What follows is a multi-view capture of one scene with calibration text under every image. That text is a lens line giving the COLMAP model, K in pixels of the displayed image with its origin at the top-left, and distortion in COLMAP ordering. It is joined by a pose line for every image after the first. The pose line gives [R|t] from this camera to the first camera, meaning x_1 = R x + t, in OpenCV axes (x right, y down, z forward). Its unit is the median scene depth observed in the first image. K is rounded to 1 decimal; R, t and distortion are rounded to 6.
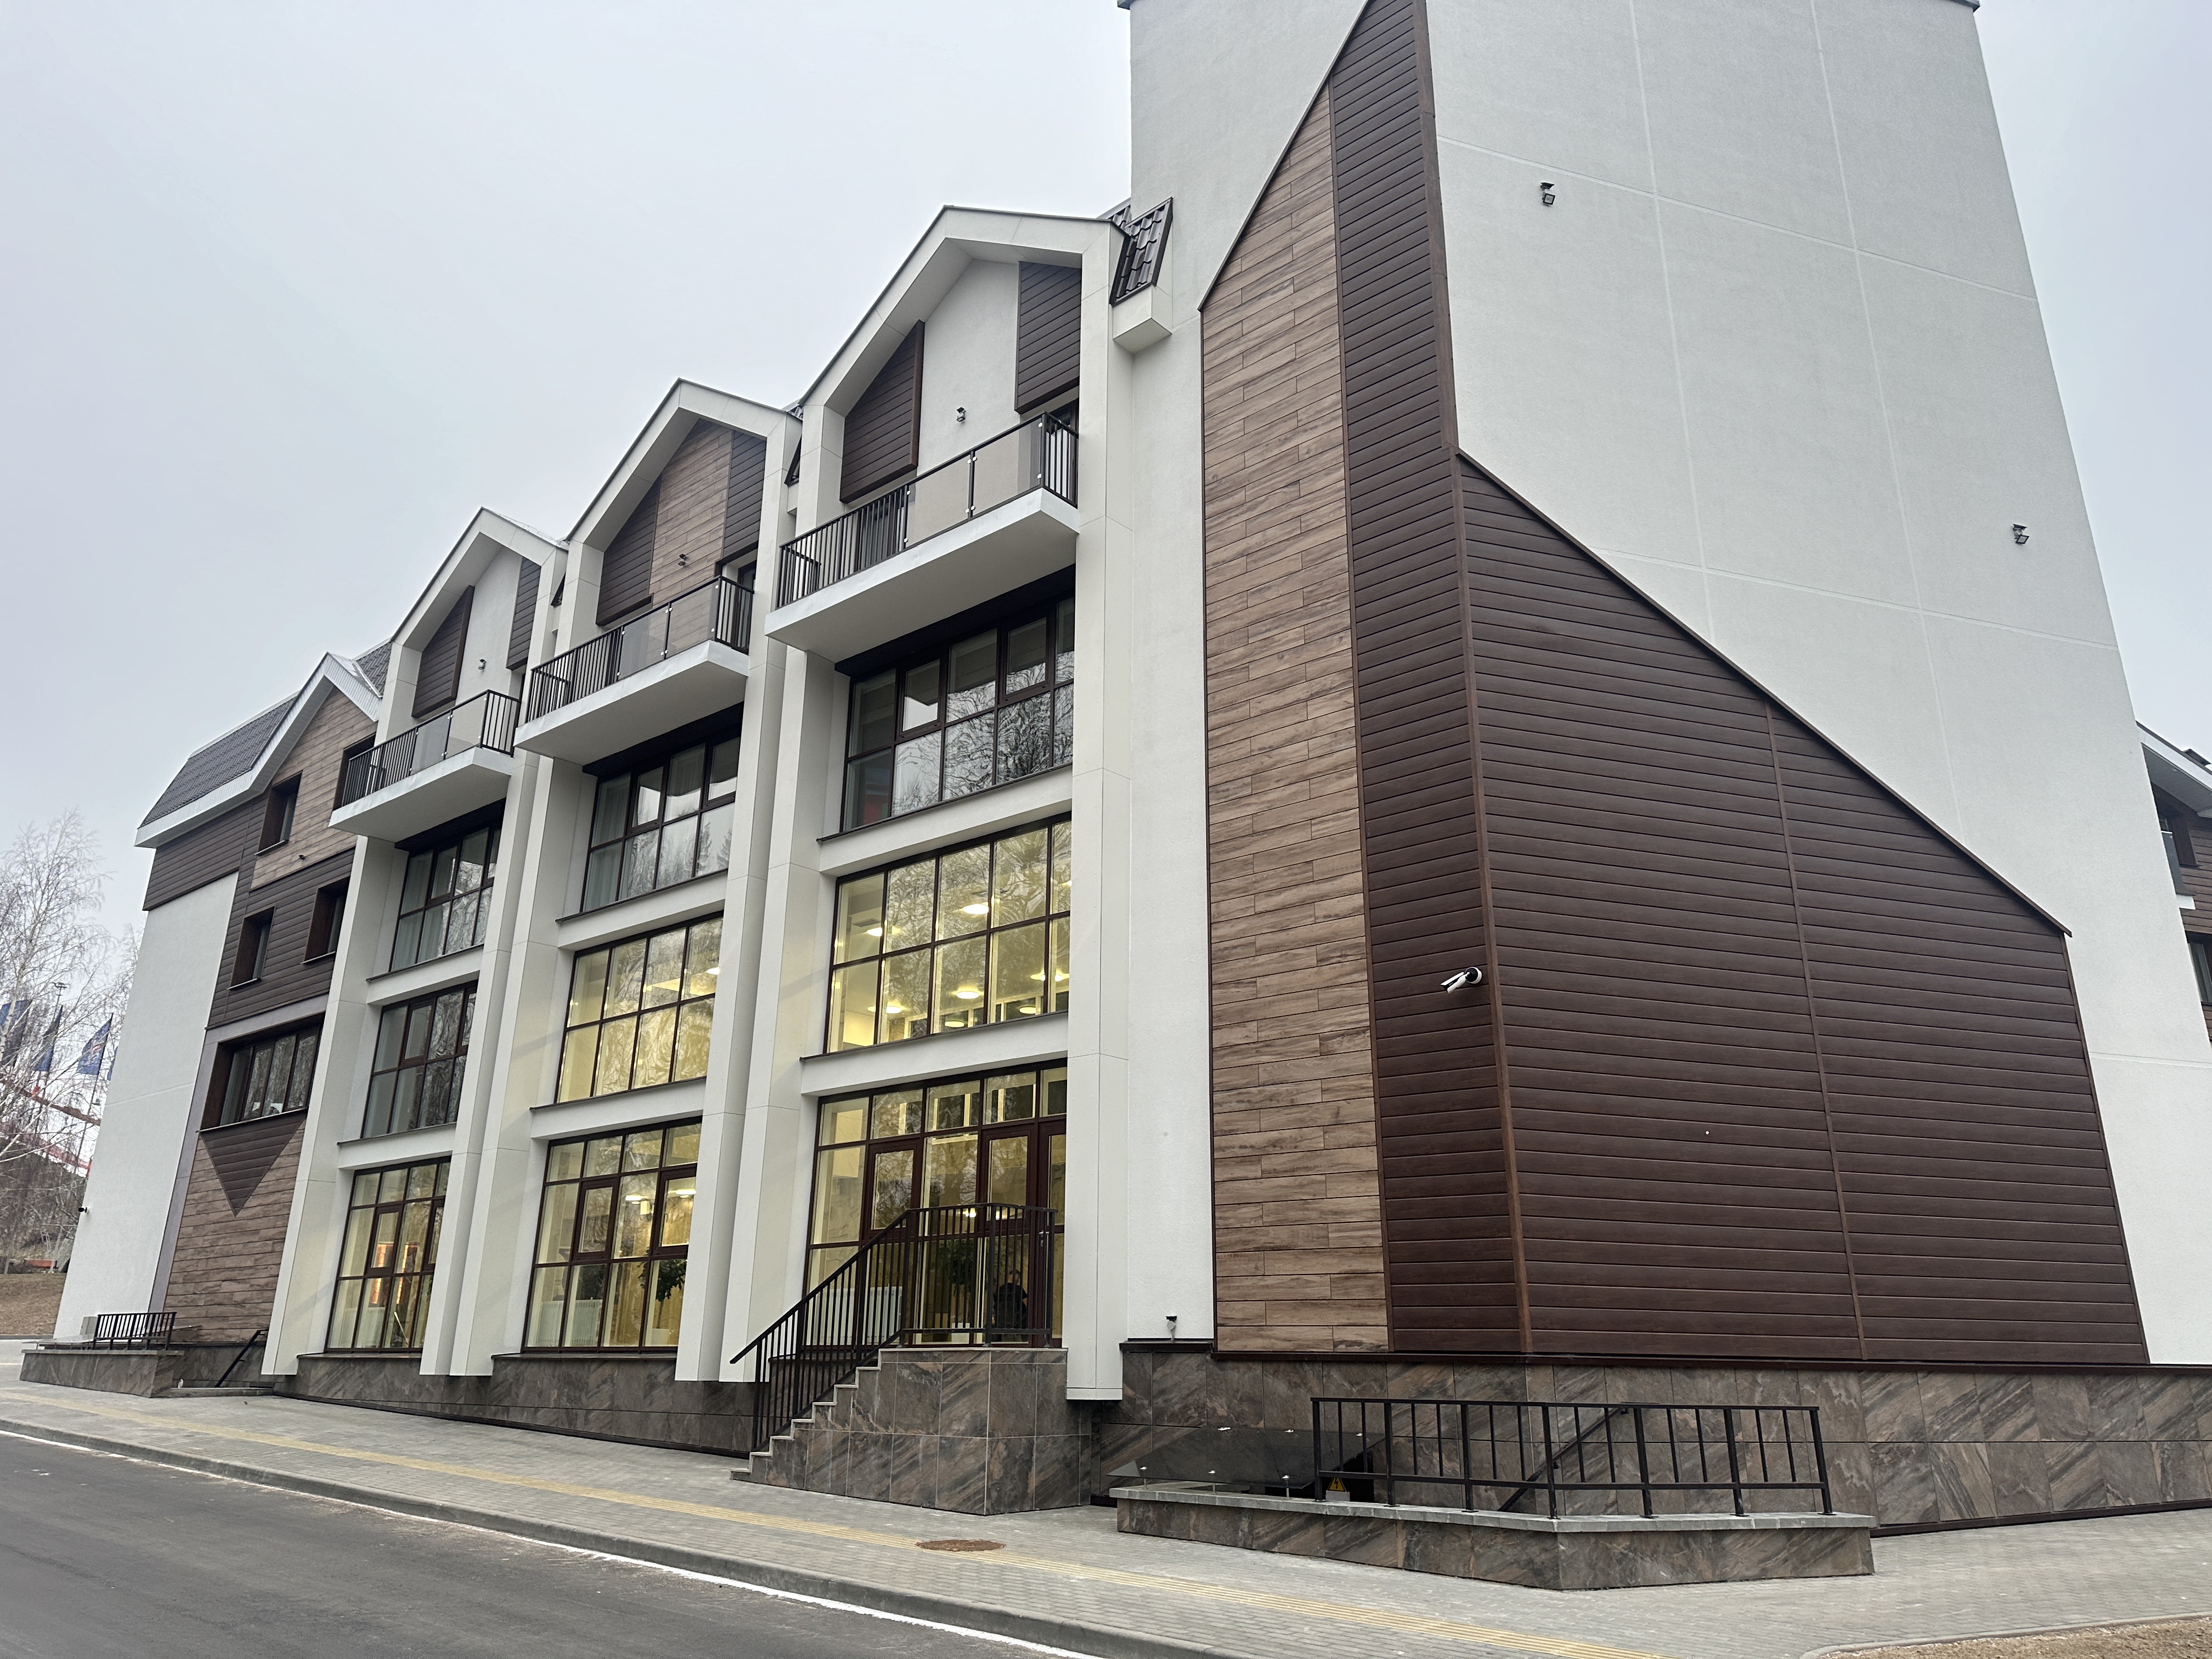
lens RADIAL K [[1536.6, 0, 1129.9], [0, 1536.6, 787.3], [0, 0, 1]] dist [0.111337, -0.134379]
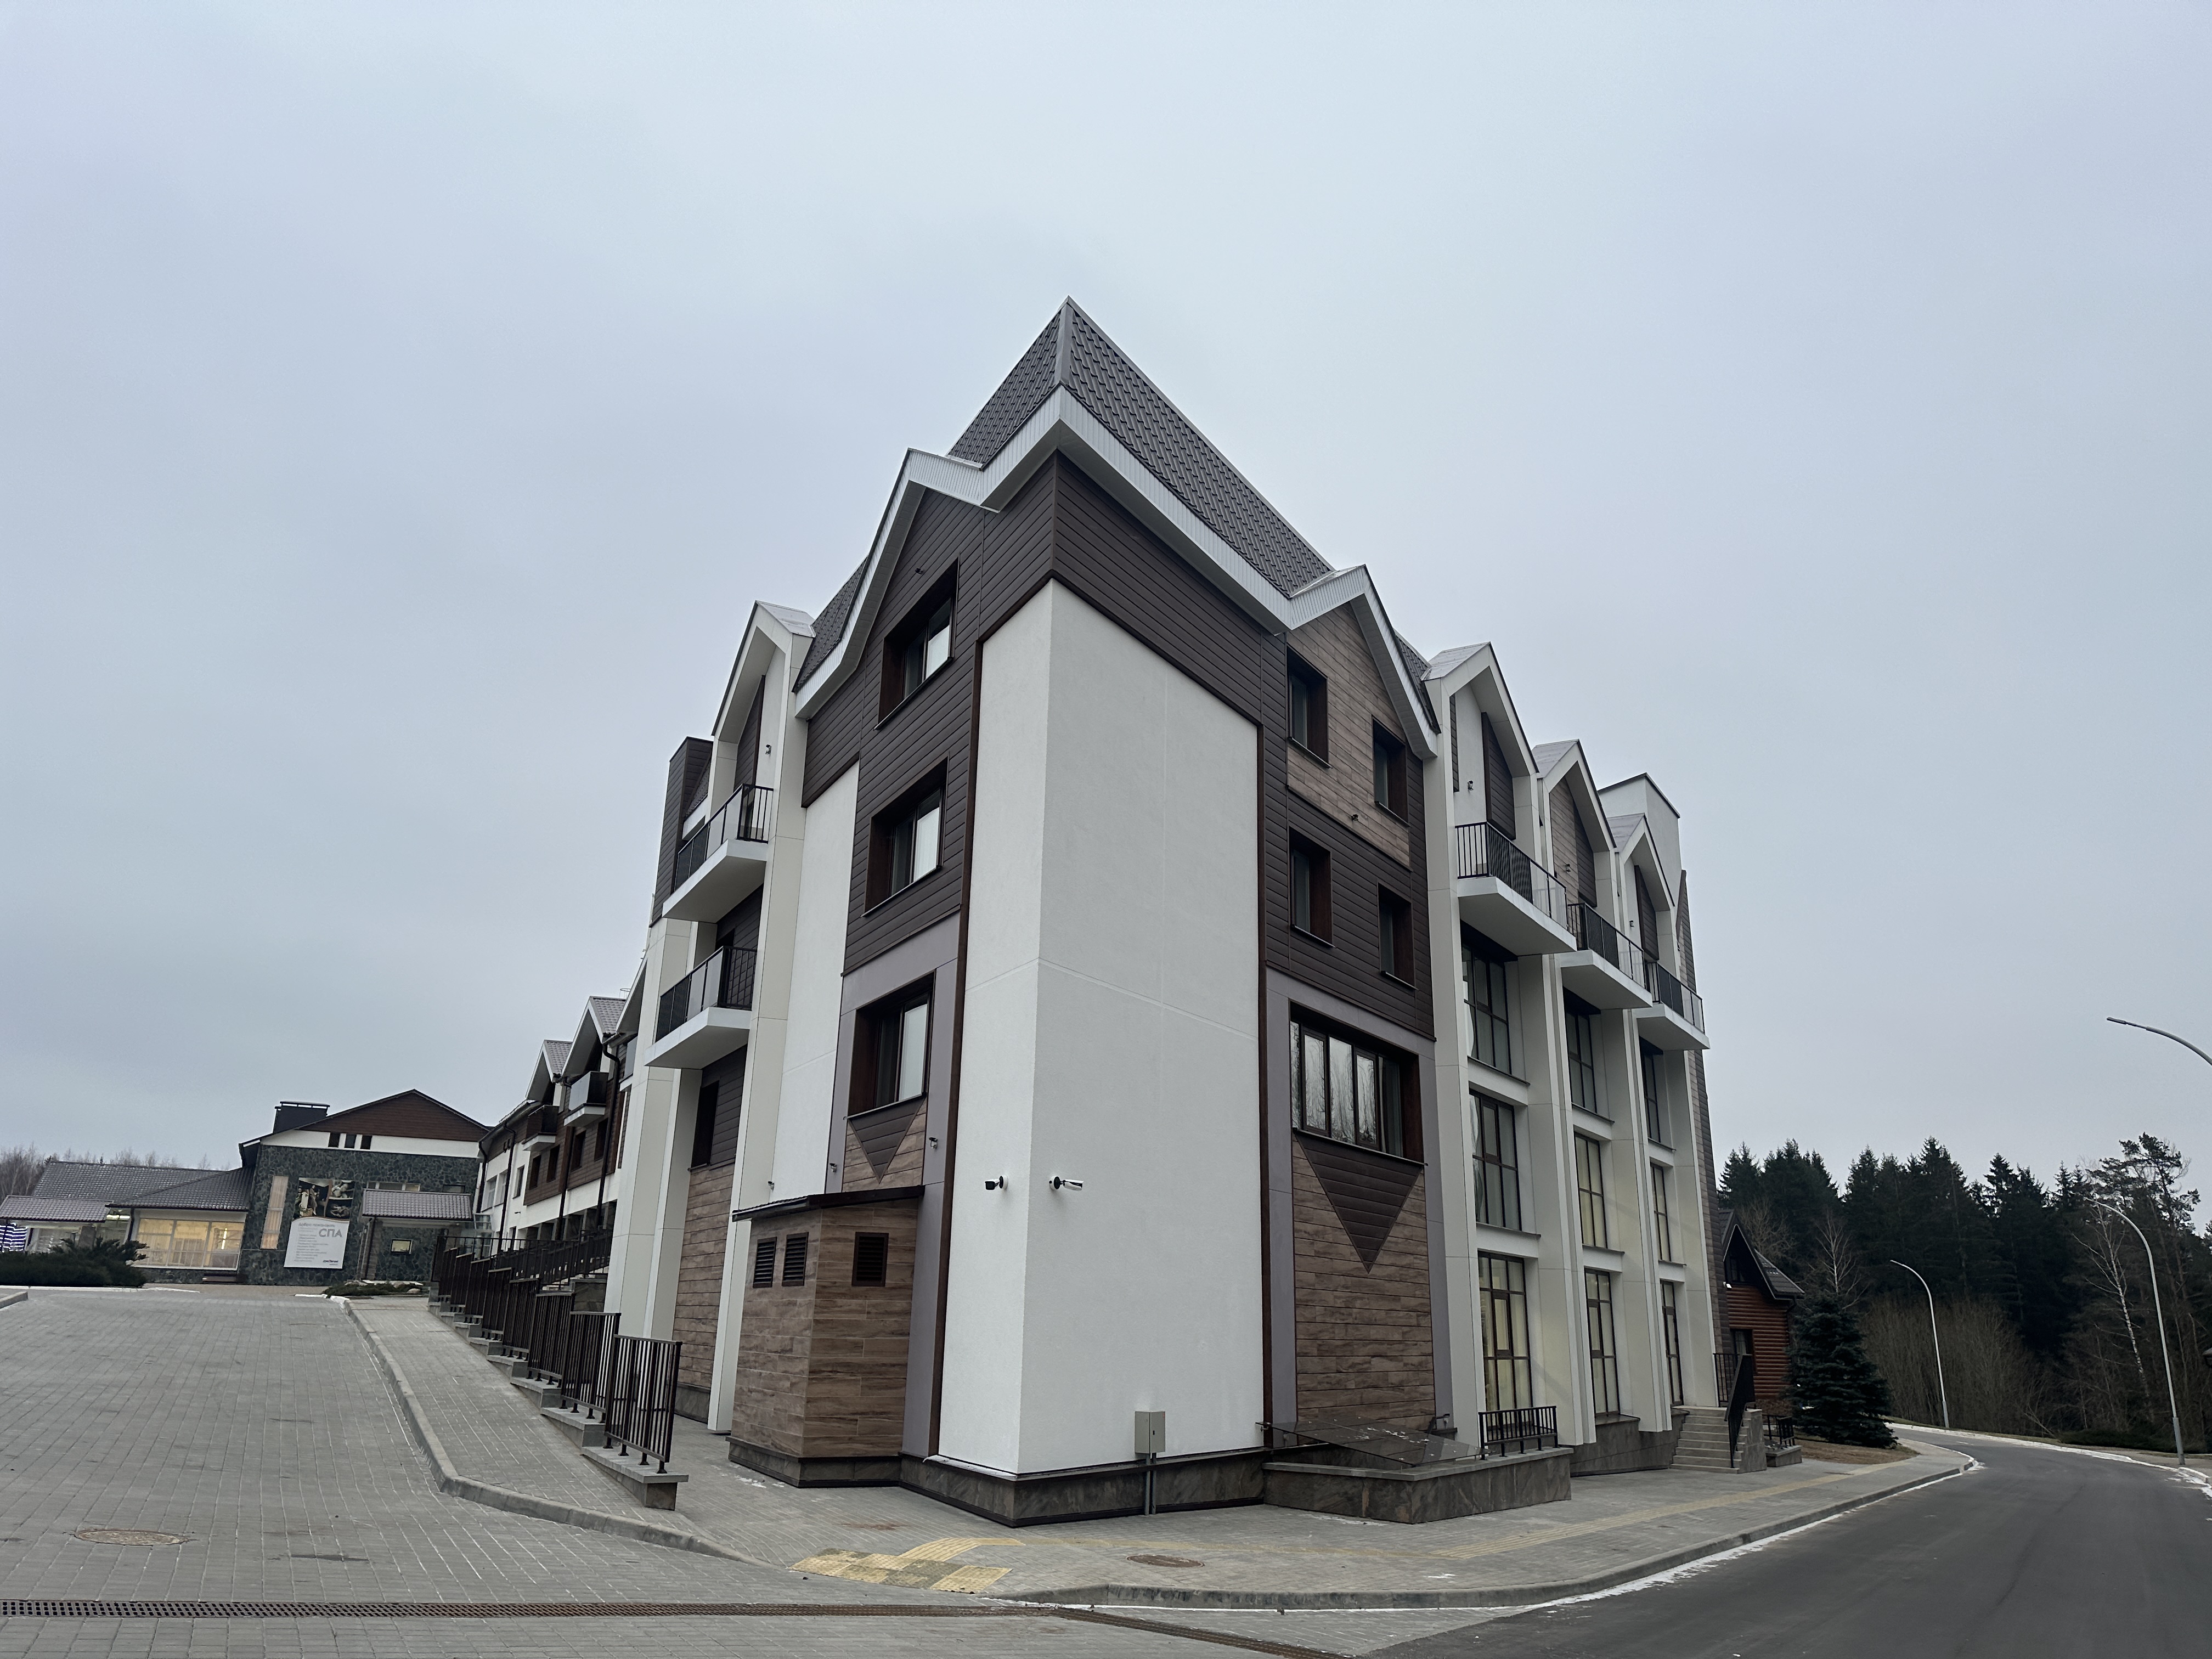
lens RADIAL K [[1403.7, 0, 1144.3], [0, 1403.7, 930.0], [0, 0, 1]] dist [0.035495, -0.039221]
pose [[-0.114154, 0.278325, 0.953679, -1.511217], [-0.345185, 0.889034, -0.300776, 0.443121], [-0.931567, -0.363531, -0.005413, 1.400909]]
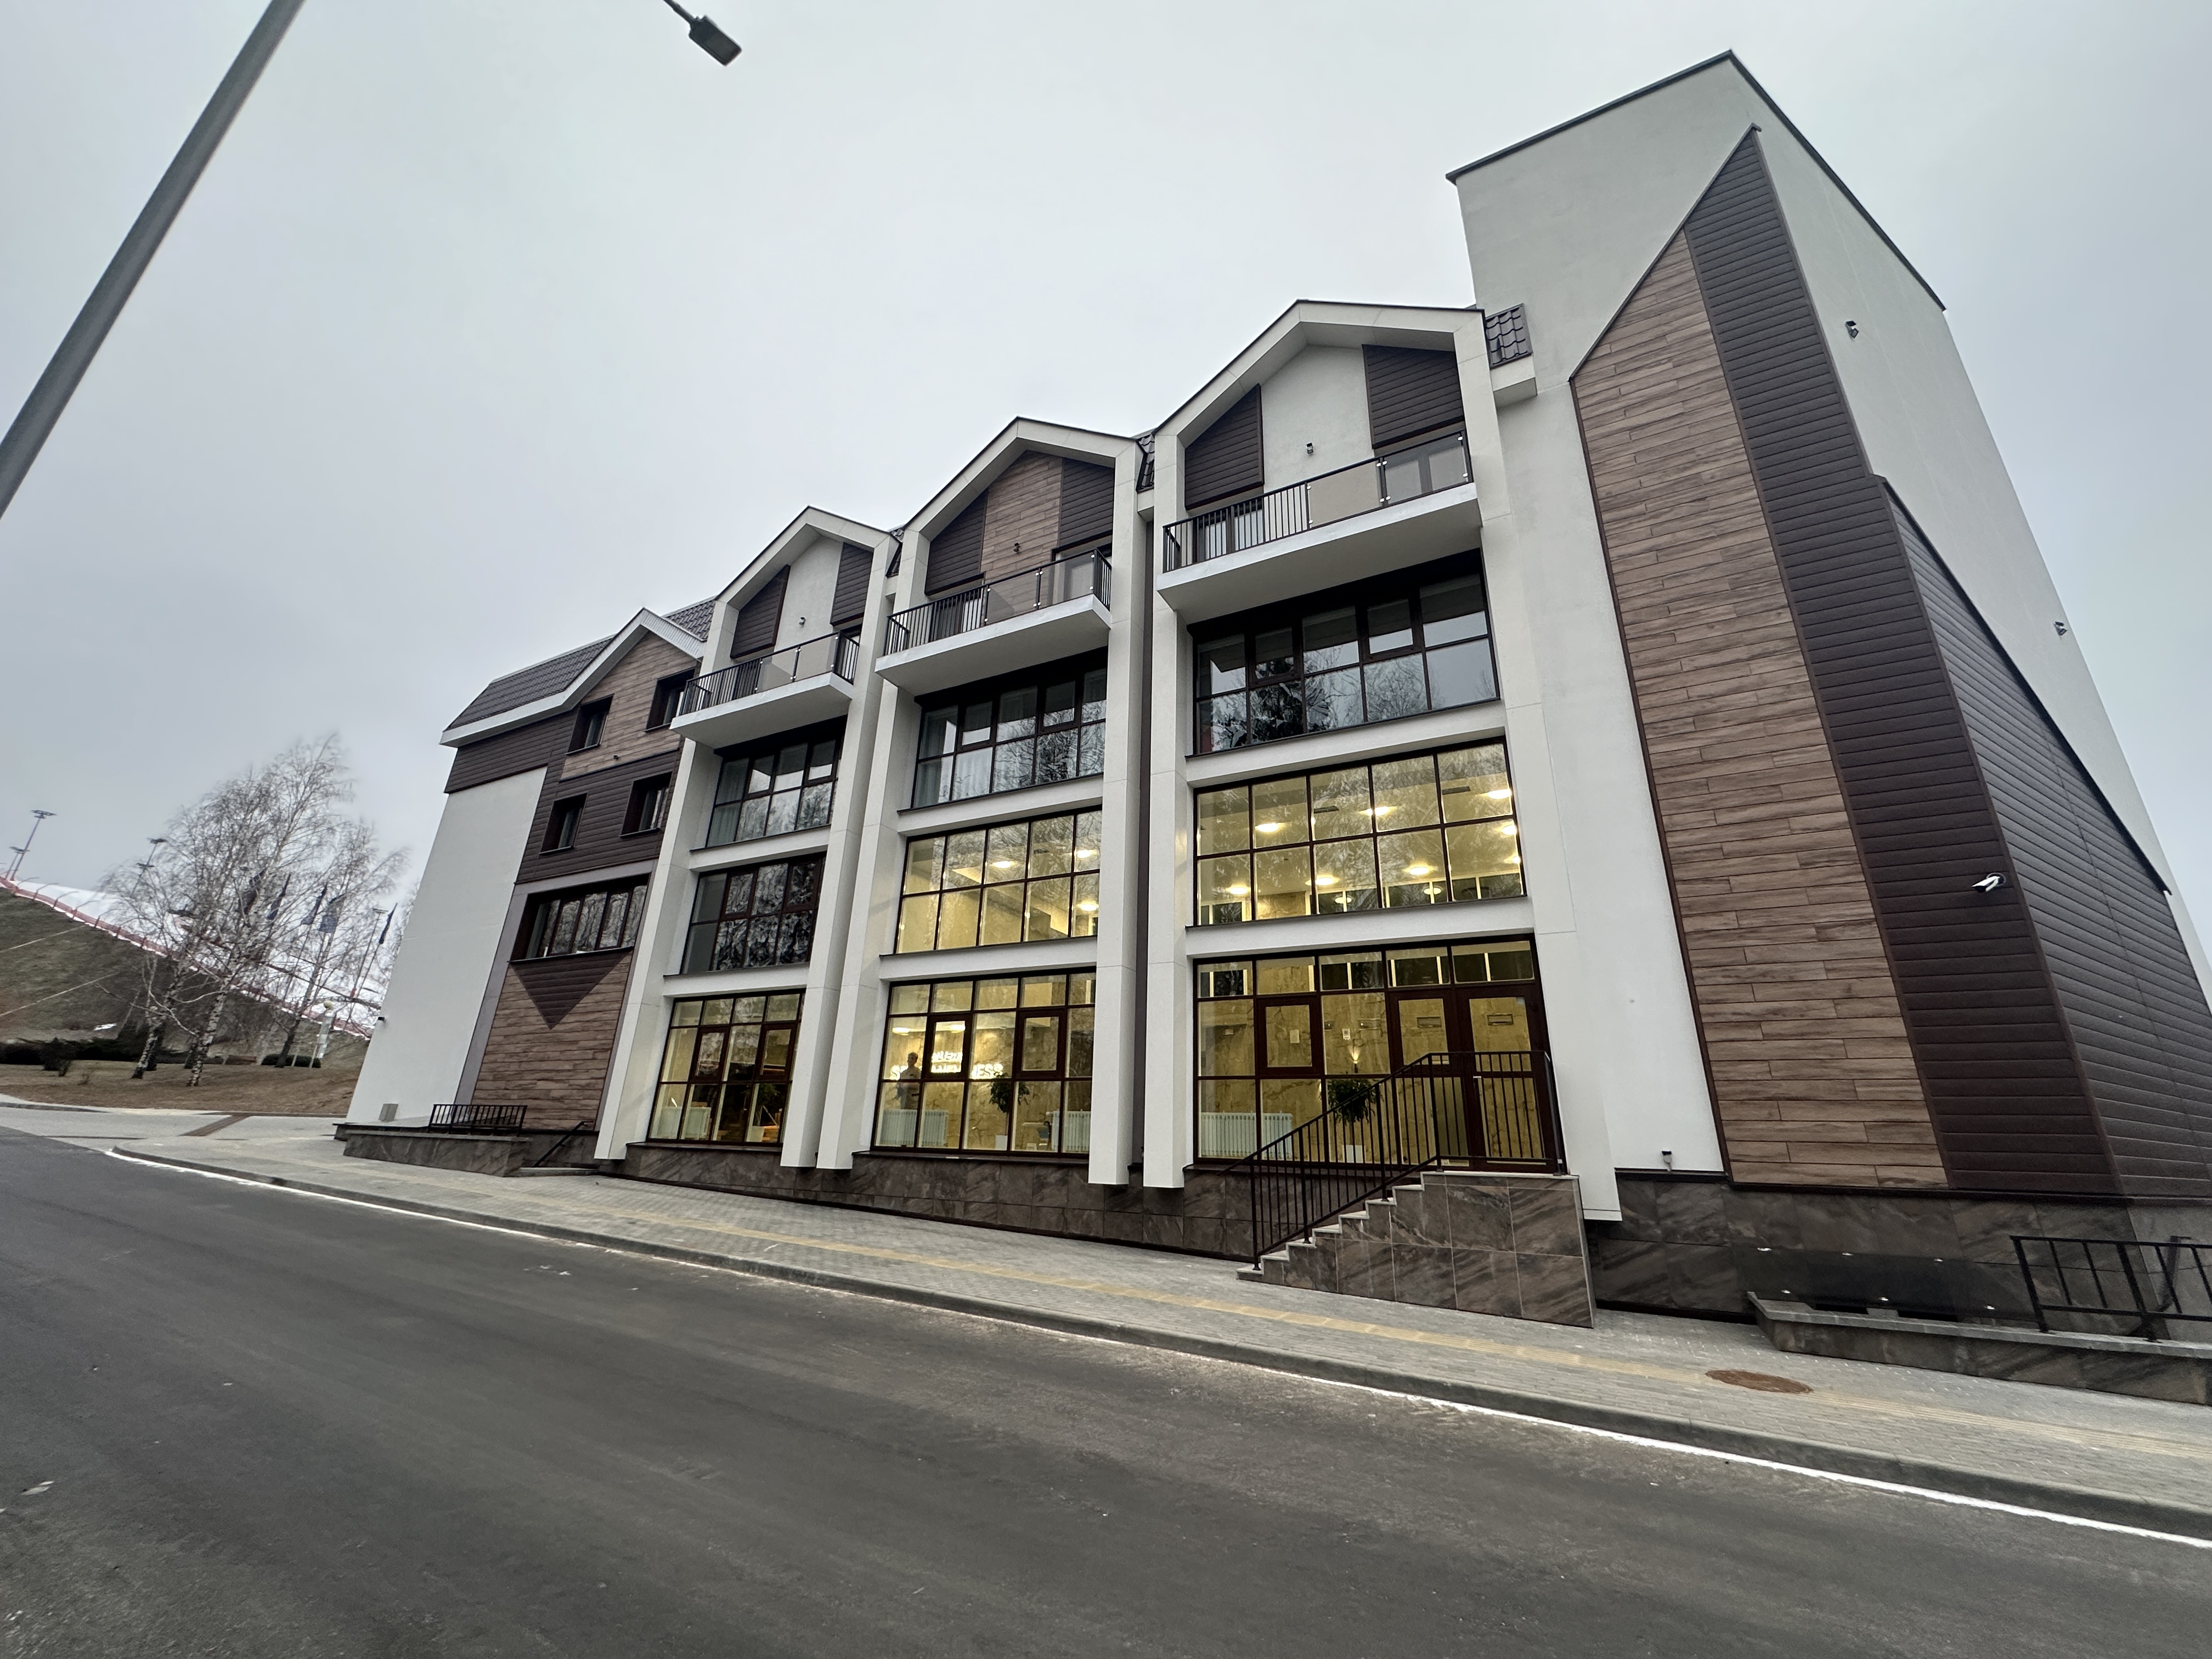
lens RADIAL K [[877.2, 0, 1109.1], [0, 877.2, 830.9], [0, 0, 1]] dist [-0.001267, -0.000083]
pose [[0.975627, 0.104412, 0.193001, -0.344161], [-0.103033, 0.994529, -0.017195, 0.098446], [-0.193741, -0.003109, 0.981048, 0.275262]]
